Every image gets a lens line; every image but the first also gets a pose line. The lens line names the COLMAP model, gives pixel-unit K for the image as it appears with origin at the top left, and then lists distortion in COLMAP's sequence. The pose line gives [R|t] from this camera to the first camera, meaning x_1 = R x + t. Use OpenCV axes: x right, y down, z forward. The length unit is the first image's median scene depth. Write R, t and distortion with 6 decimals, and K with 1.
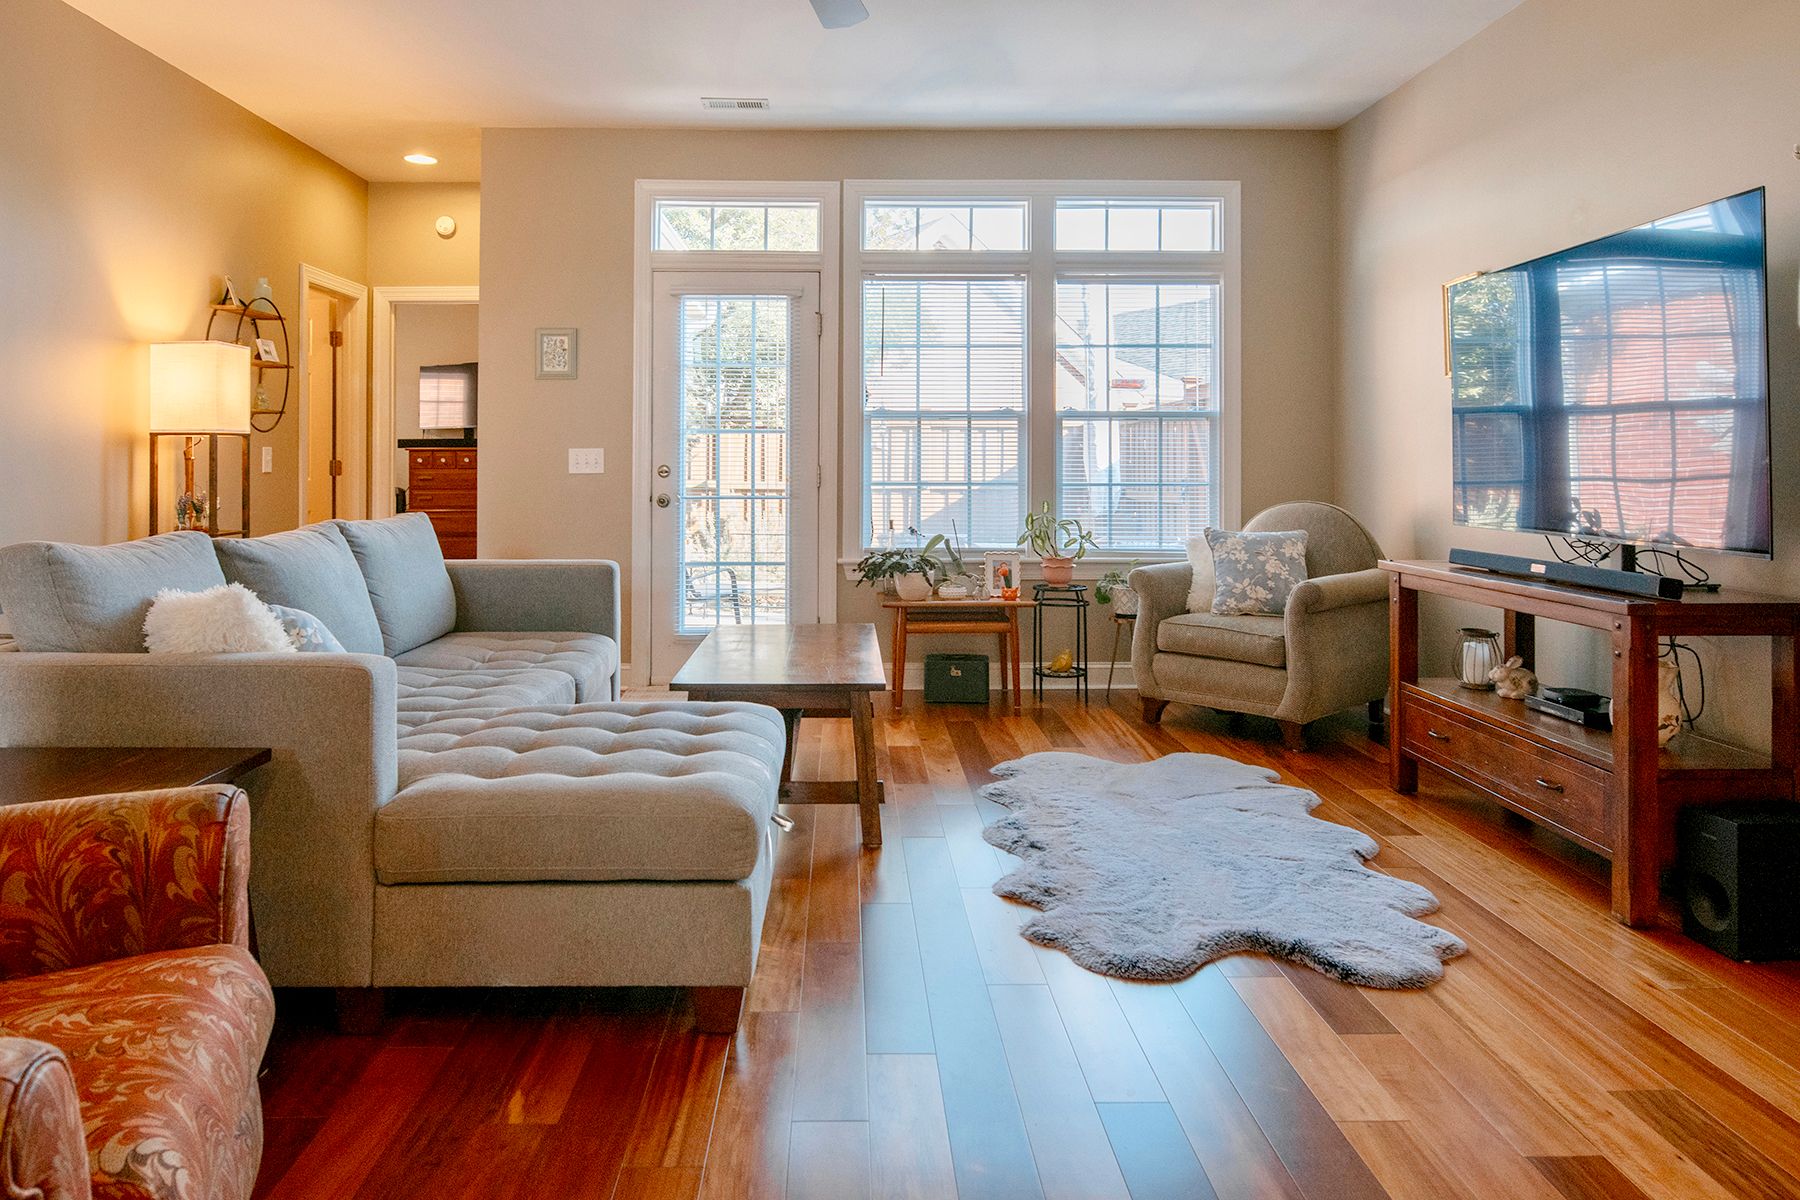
lens RADIAL K [[1138.5, 0, 825.9], [0, 1138.5, 436.1], [0, 0, 1]] dist [-0.003749, -0.005051]
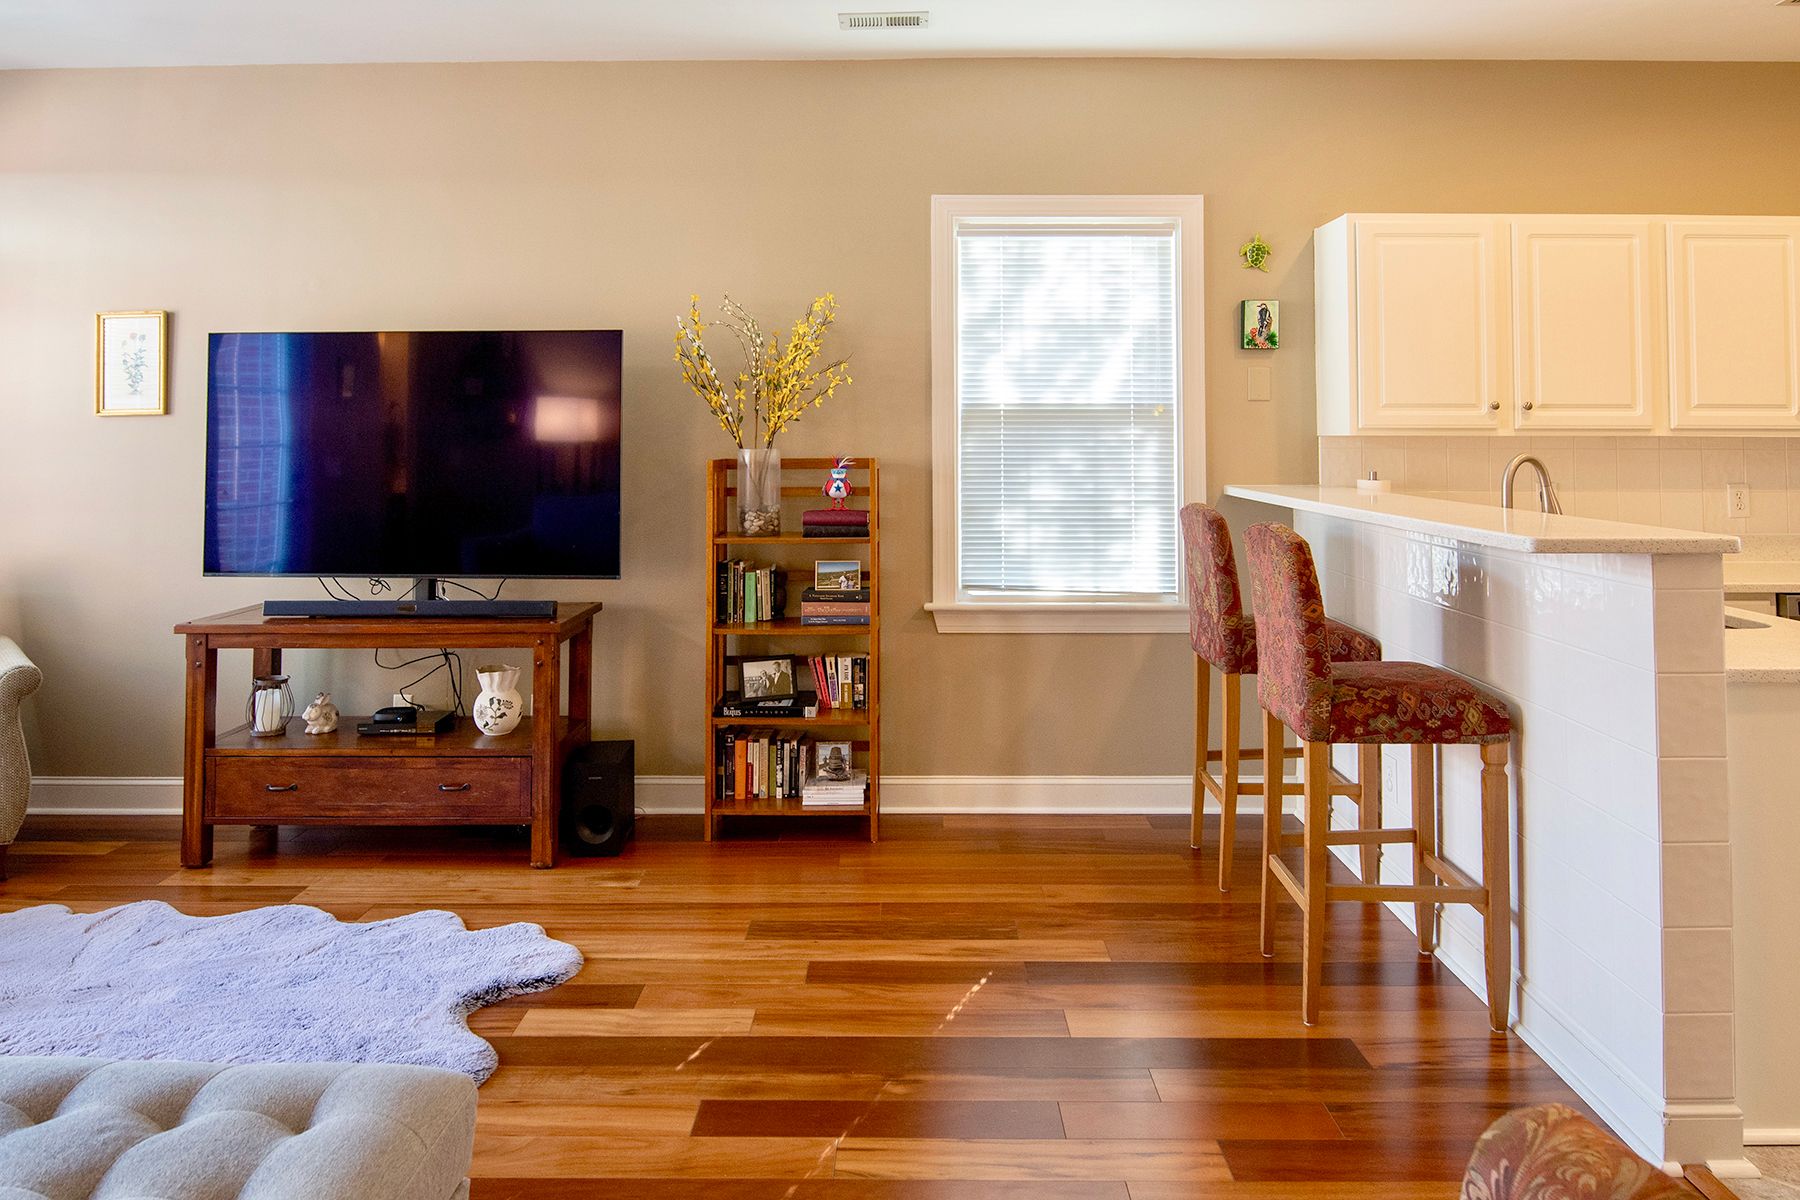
lens RADIAL K [[1184.7, 0, 934.2], [0, 1184.7, 378.3], [0, 0, 1]] dist [-0.011808, -0.002866]
pose [[-0.008113, 0.050053, 0.998714, -0.350364], [-0.021968, 0.998497, -0.050220, -0.040987], [-0.999726, -0.022348, -0.007001, 0.279463]]
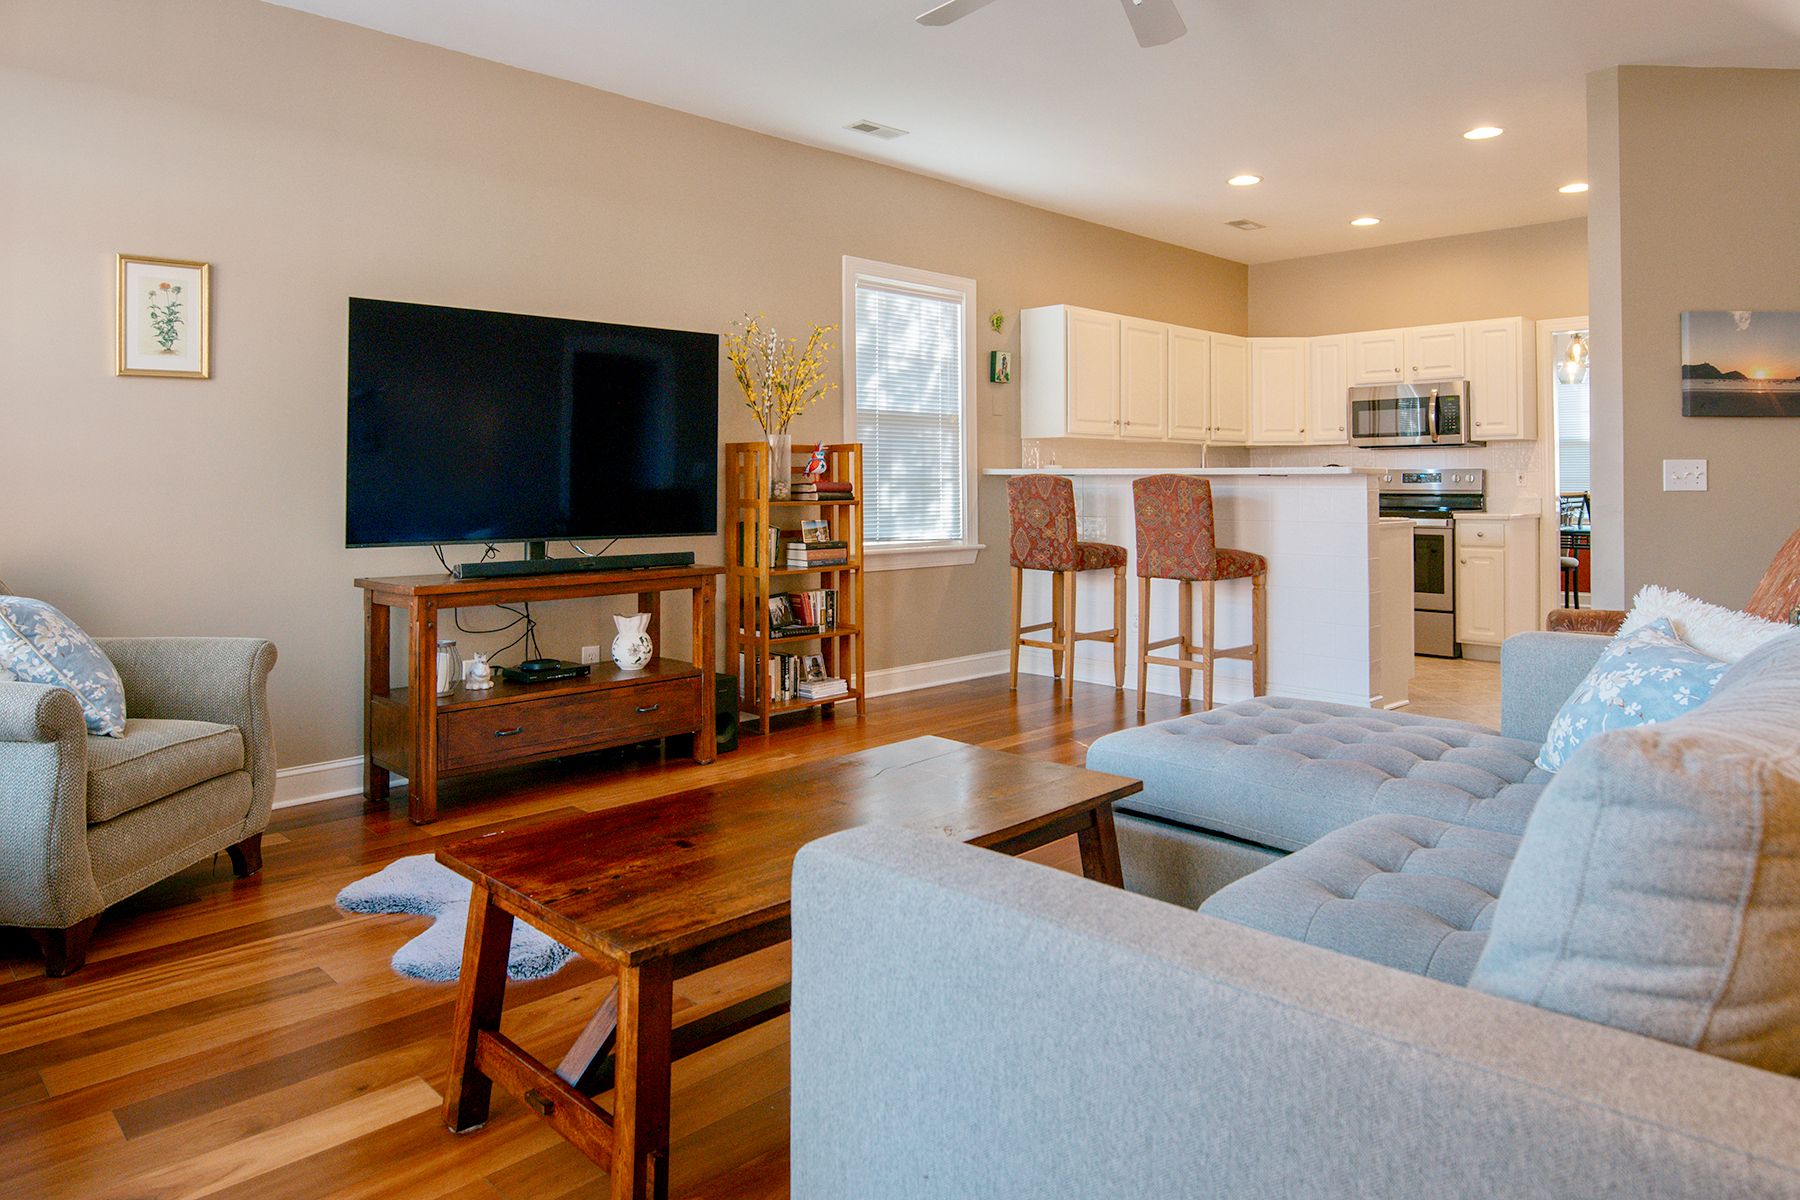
lens RADIAL K [[1125.7, 0, 858.8], [0, 1125.7, 490.2], [0, 0, 1]] dist [-0.006262, -0.004730]
pose [[-0.695534, 0.003853, 0.718483, -0.309059], [-0.011846, 0.999788, -0.016829, 0.029032], [-0.718396, -0.020217, -0.695341, 0.985736]]
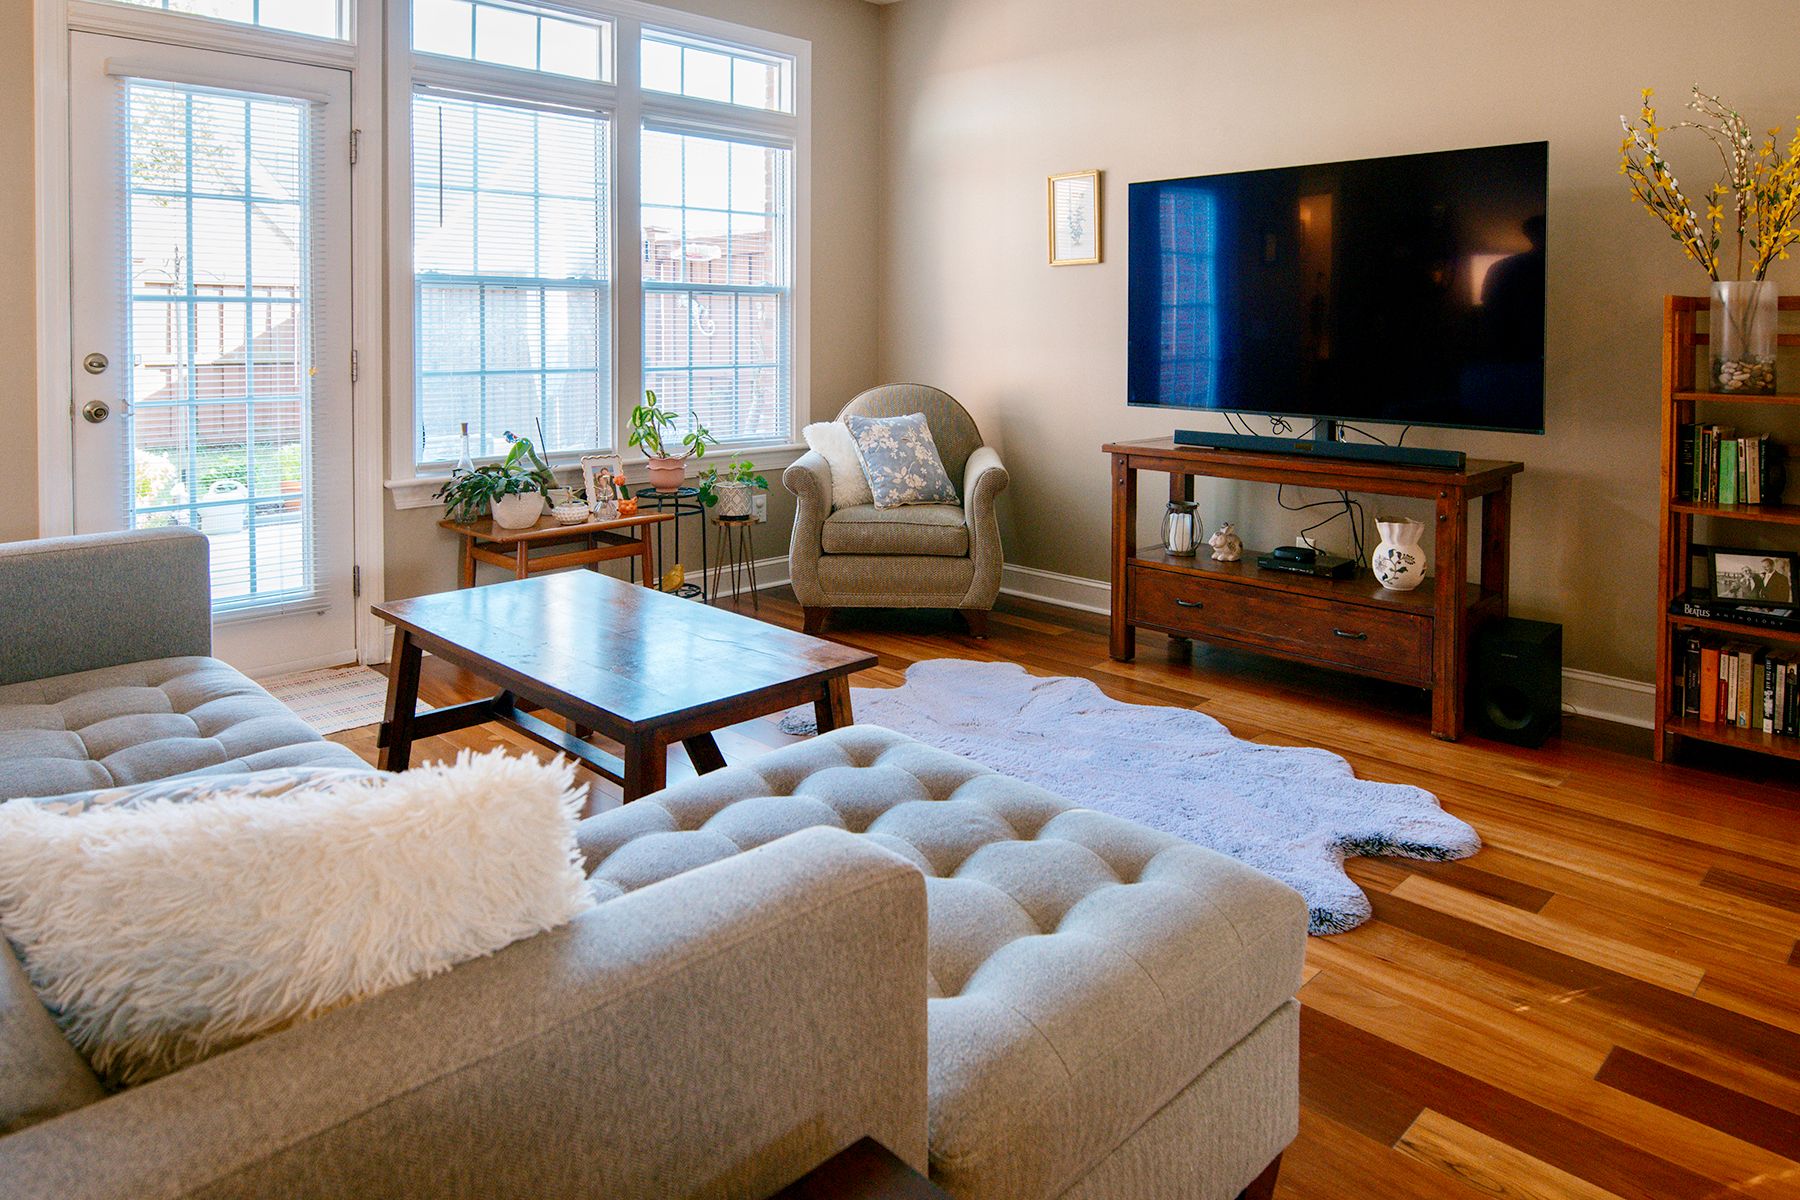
lens RADIAL K [[1190.0, 0, 872.8], [0, 1190.0, 349.9], [0, 0, 1]] dist [-0.003845, -0.005244]
pose [[0.712558, -0.012453, 0.701503, -0.305367], [-0.022396, 0.998929, 0.040482, -0.011778], [-0.701256, -0.044557, 0.711516, 0.269312]]
